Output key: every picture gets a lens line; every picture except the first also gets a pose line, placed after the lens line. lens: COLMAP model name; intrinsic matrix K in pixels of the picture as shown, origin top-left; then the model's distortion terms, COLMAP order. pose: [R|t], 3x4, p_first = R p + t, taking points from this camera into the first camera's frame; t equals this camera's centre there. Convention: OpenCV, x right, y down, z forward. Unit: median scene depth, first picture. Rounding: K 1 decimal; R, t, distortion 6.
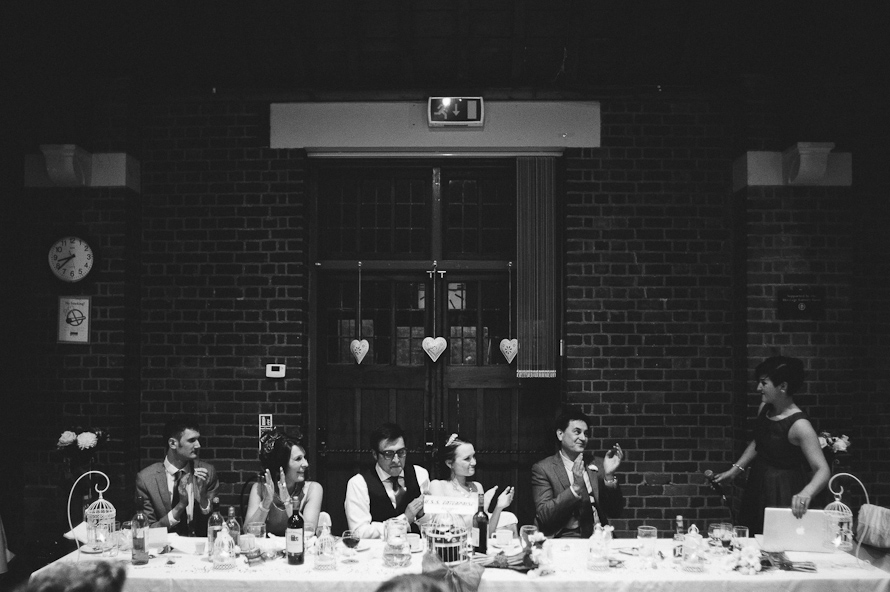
lens RADIAL K [[708.0, 0, 449.3], [0, 708.0, 362.2], [0, 0, 1]] dist [-0.062398, 0.003812]
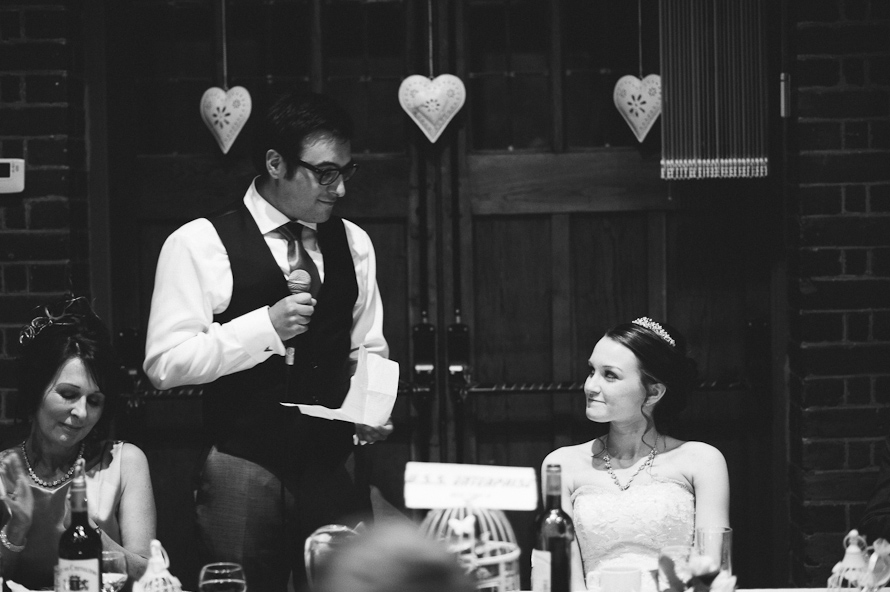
lens RADIAL K [[2171.4, 0, 445.0], [0, 2171.4, 296.0], [0, 0, 1]] dist [0.032695, -1.073460]
pose [[0.999504, -0.021353, -0.023148, 0.009756], [0.022612, 0.998199, 0.055572, 0.016910], [0.021920, -0.056068, 0.998186, -0.121081]]
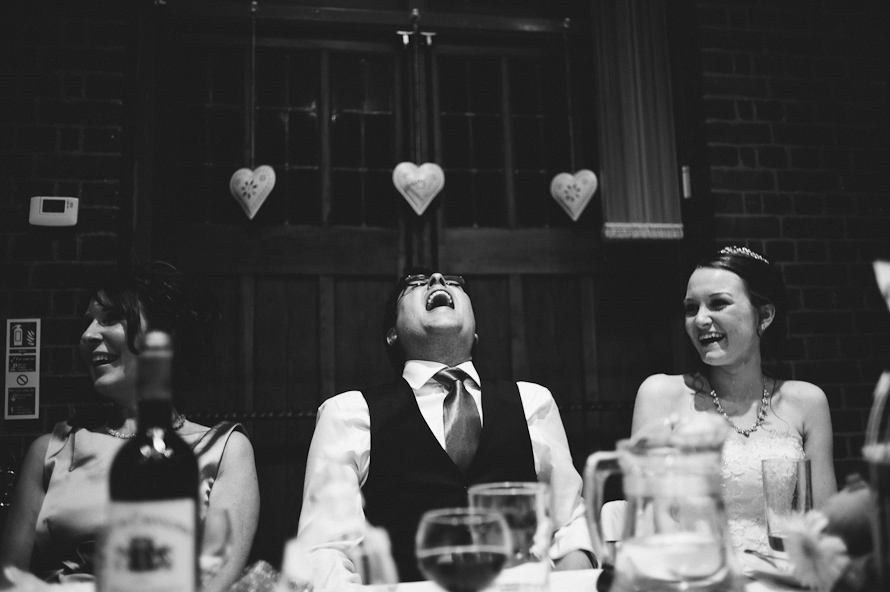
lens RADIAL K [[884.0, 0, 445.0], [0, 884.0, 296.0], [0, 0, 1]] dist [-0.057198, 0.005398]
pose [[0.983329, -0.007124, 0.181694, -0.115100], [0.031434, 0.990848, -0.131272, 0.133841], [-0.179096, 0.134795, 0.974554, 0.470444]]
